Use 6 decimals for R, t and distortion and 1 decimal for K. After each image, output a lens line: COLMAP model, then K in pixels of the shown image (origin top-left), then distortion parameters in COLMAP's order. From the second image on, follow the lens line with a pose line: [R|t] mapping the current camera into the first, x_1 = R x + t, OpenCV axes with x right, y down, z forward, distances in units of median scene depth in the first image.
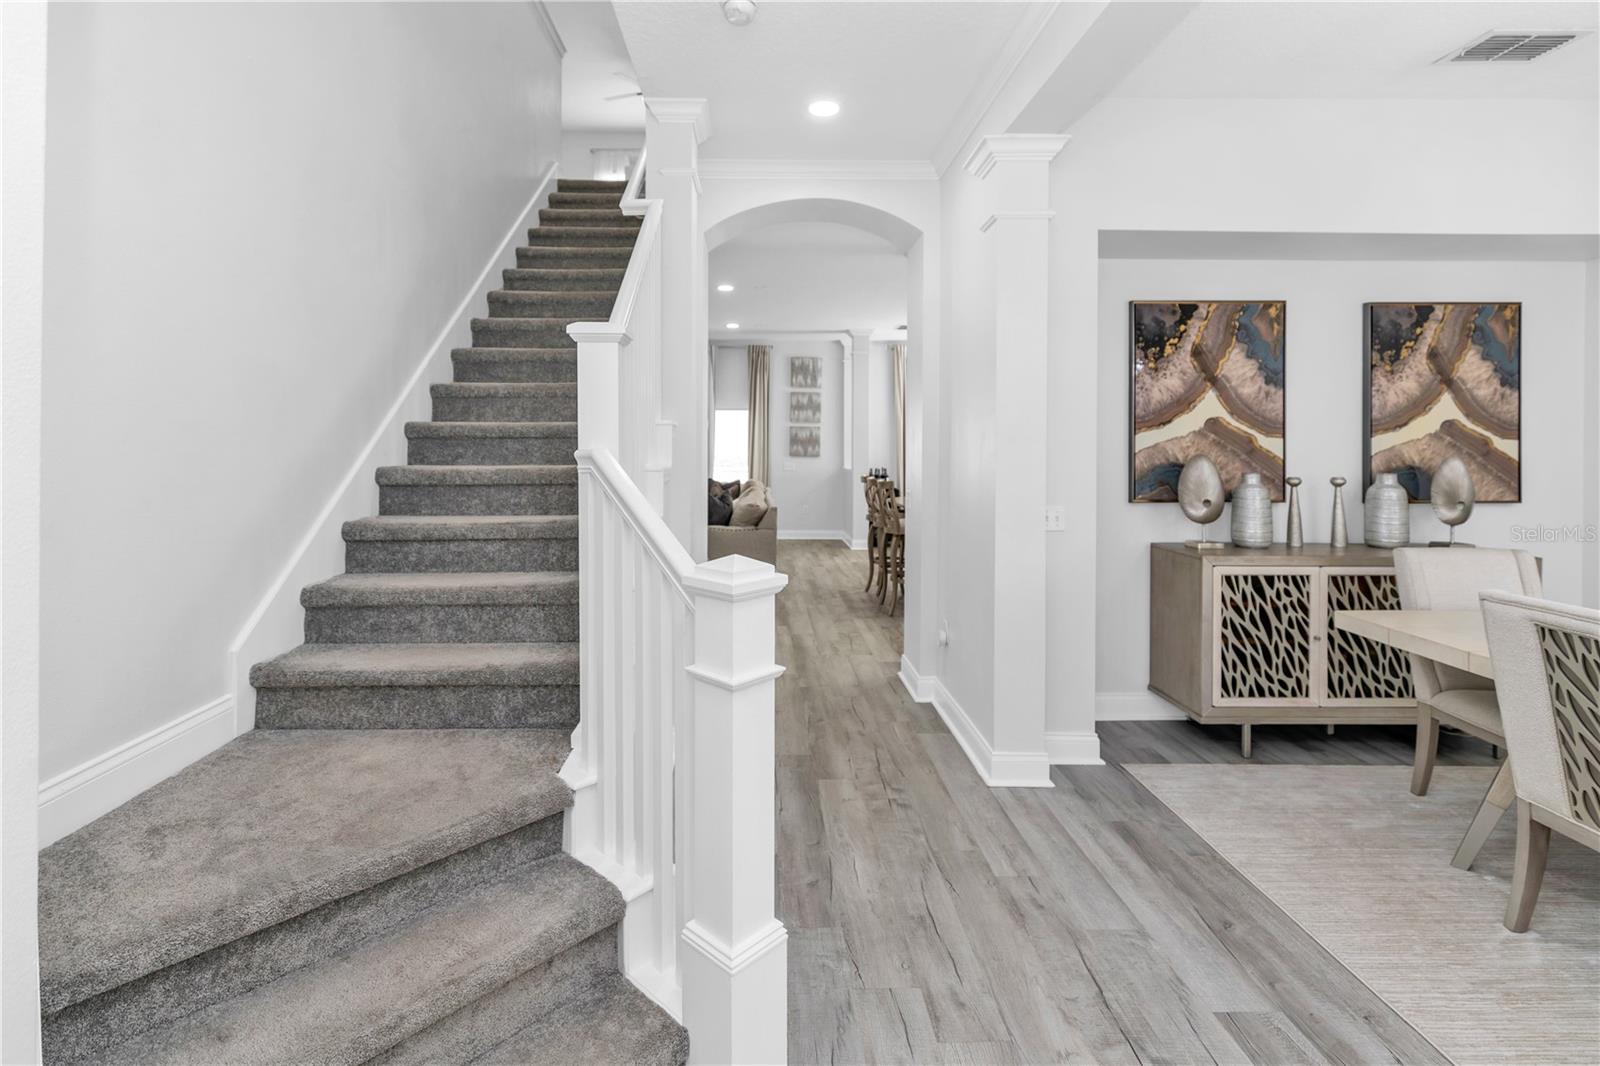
lens RADIAL K [[738.1, 0, 800.8], [0, 738.1, 511.0], [0, 0, 1]] dist [0.008710, 0.000077]
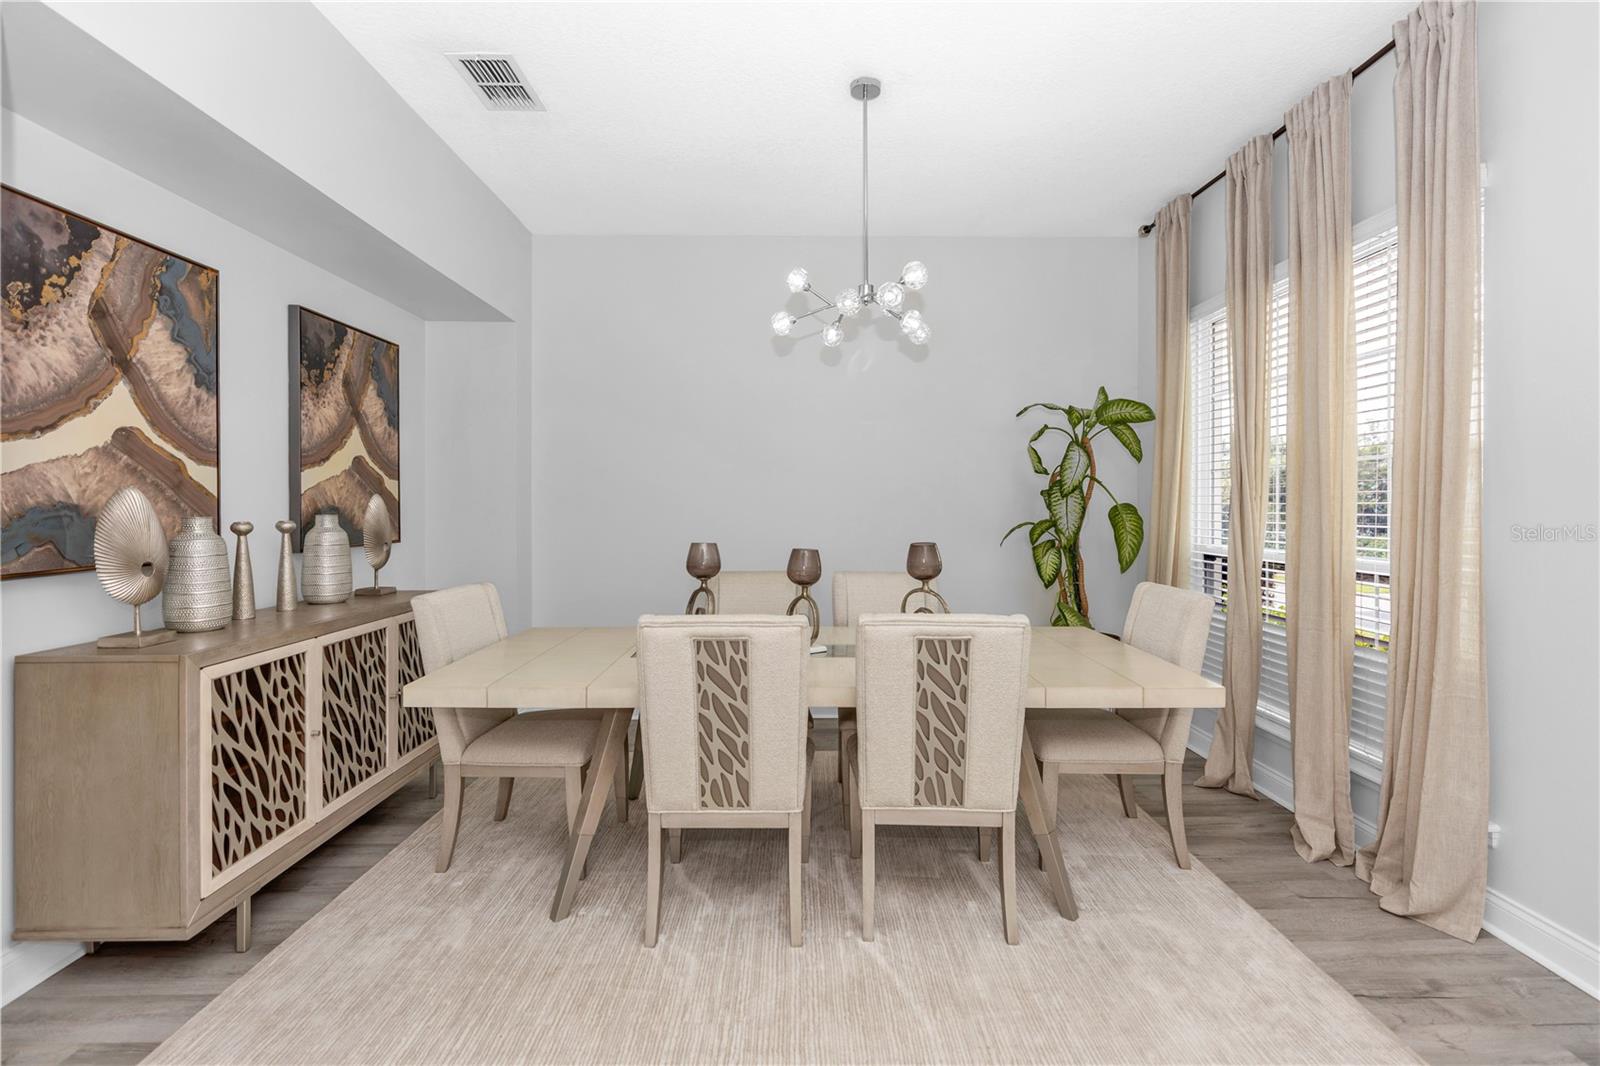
lens RADIAL K [[738.1, 0, 800.8], [0, 738.1, 511.0], [0, 0, 1]] dist [0.008710, 0.000077]
pose [[0.042706, -0.014519, 0.998982, -0.027500], [0.090736, 0.995819, 0.010594, -0.015460], [-0.994959, 0.090192, 0.043844, 0.453172]]
